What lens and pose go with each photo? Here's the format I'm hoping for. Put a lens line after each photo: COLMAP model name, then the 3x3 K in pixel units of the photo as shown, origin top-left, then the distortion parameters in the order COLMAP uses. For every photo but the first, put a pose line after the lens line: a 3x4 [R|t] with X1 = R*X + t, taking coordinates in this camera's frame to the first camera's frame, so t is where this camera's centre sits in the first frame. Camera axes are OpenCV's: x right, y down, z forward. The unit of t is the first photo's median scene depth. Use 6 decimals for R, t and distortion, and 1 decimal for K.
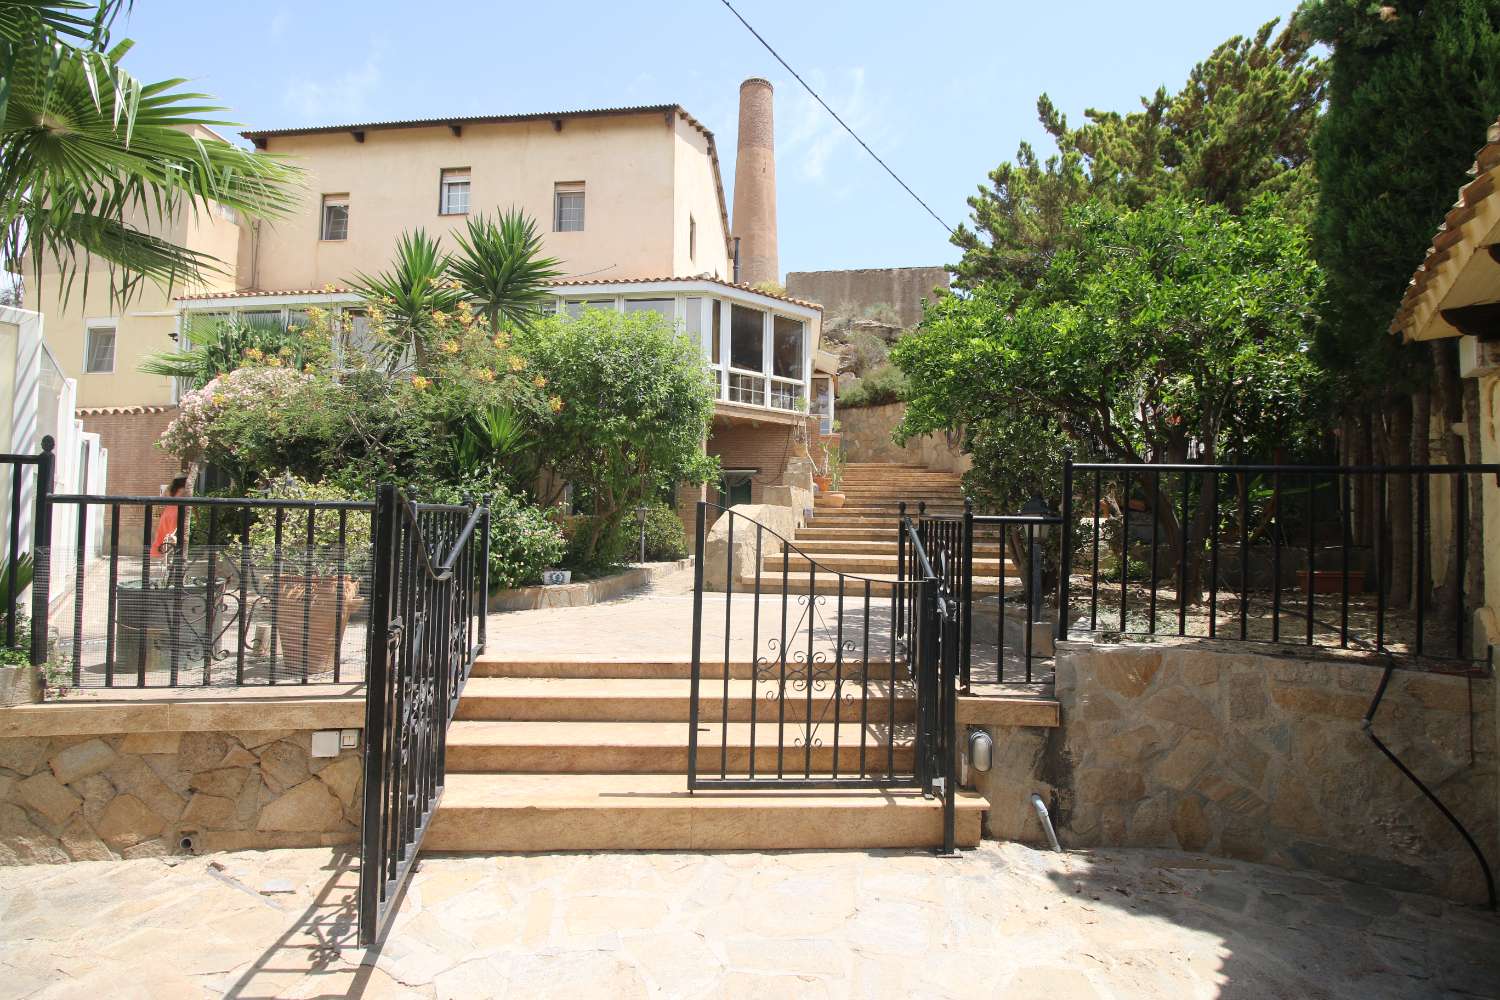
lens RADIAL K [[689.9, 0, 755.8], [0, 689.9, 504.6], [0, 0, 1]] dist [-0.012611, -0.006364]
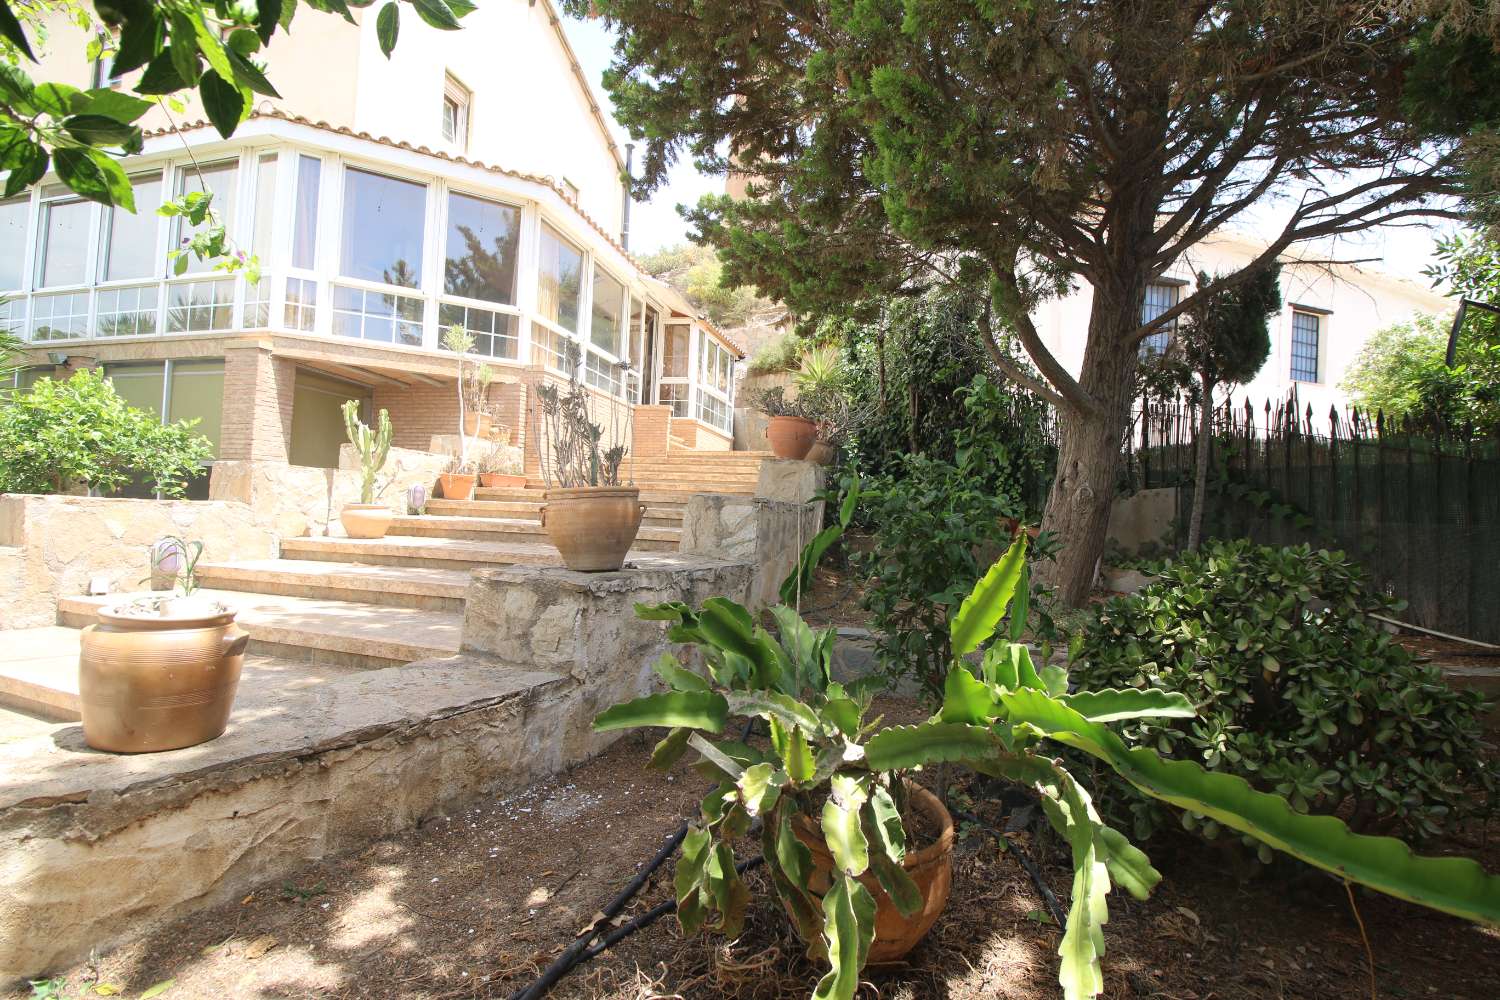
lens RADIAL K [[689.9, 0, 754.8], [0, 689.9, 502.6], [0, 0, 1]] dist [-0.012611, -0.006364]
pose [[0.988241, 0.023249, -0.151128, 0.302225], [-0.021476, 0.999680, 0.013359, -0.021625], [0.151390, -0.009956, 0.988424, 0.382056]]
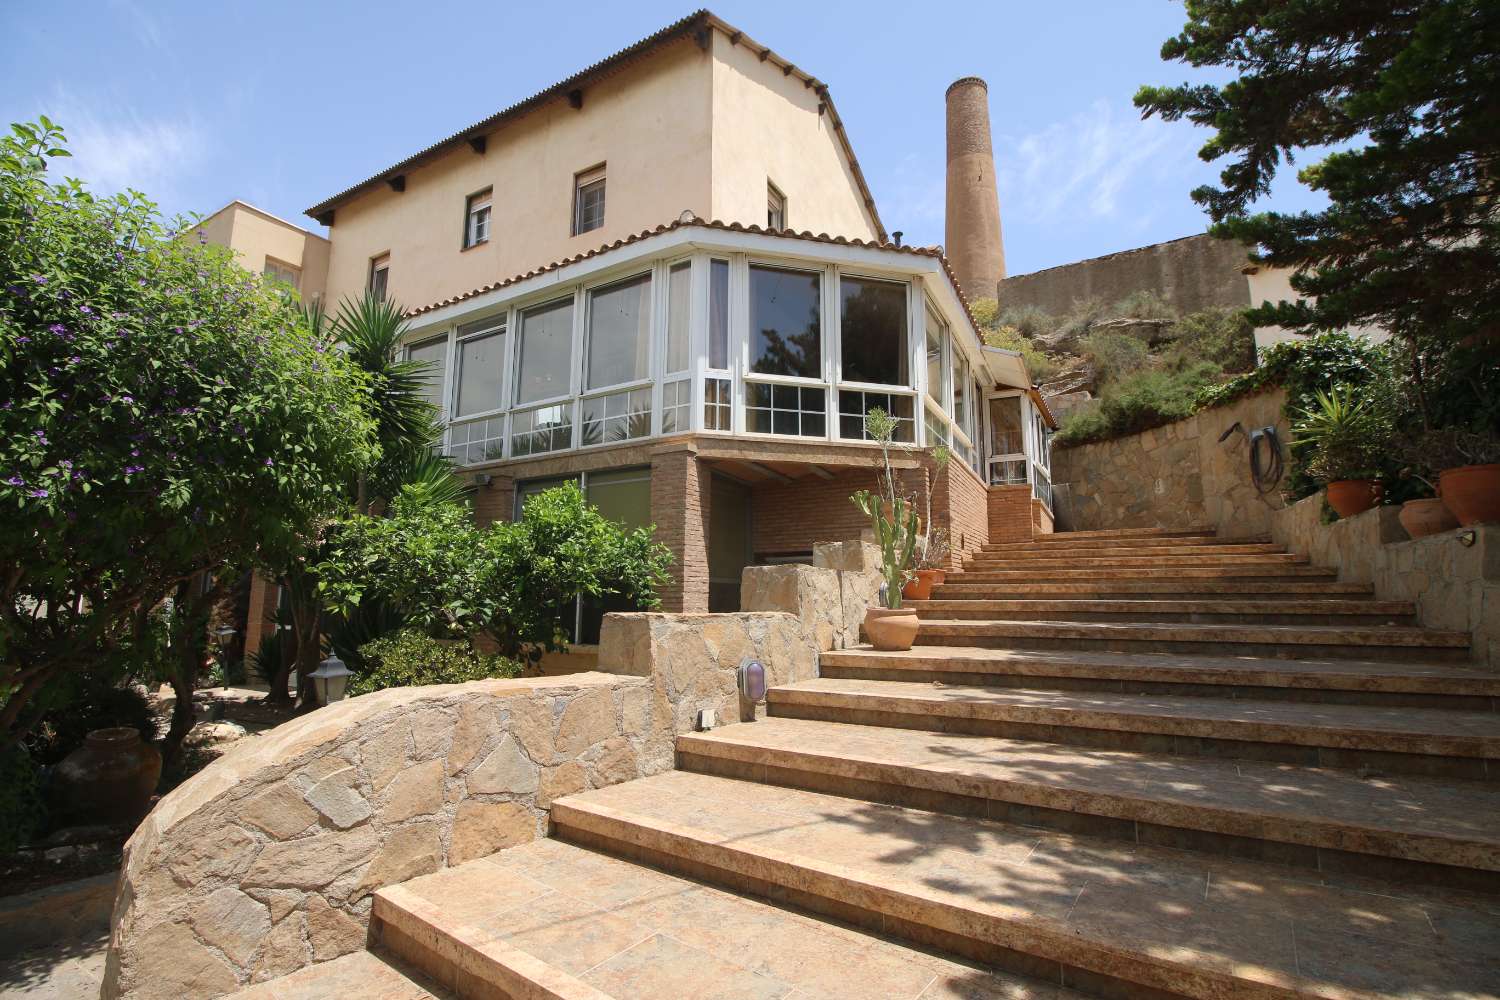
lens RADIAL K [[689.9, 0, 752.3], [0, 689.9, 506.3], [0, 0, 1]] dist [-0.012611, -0.006364]
pose [[0.914834, -0.065595, -0.398468, 0.137936], [0.021854, 0.993316, -0.113342, -0.023688], [0.403239, 0.094981, 0.910152, 0.394143]]
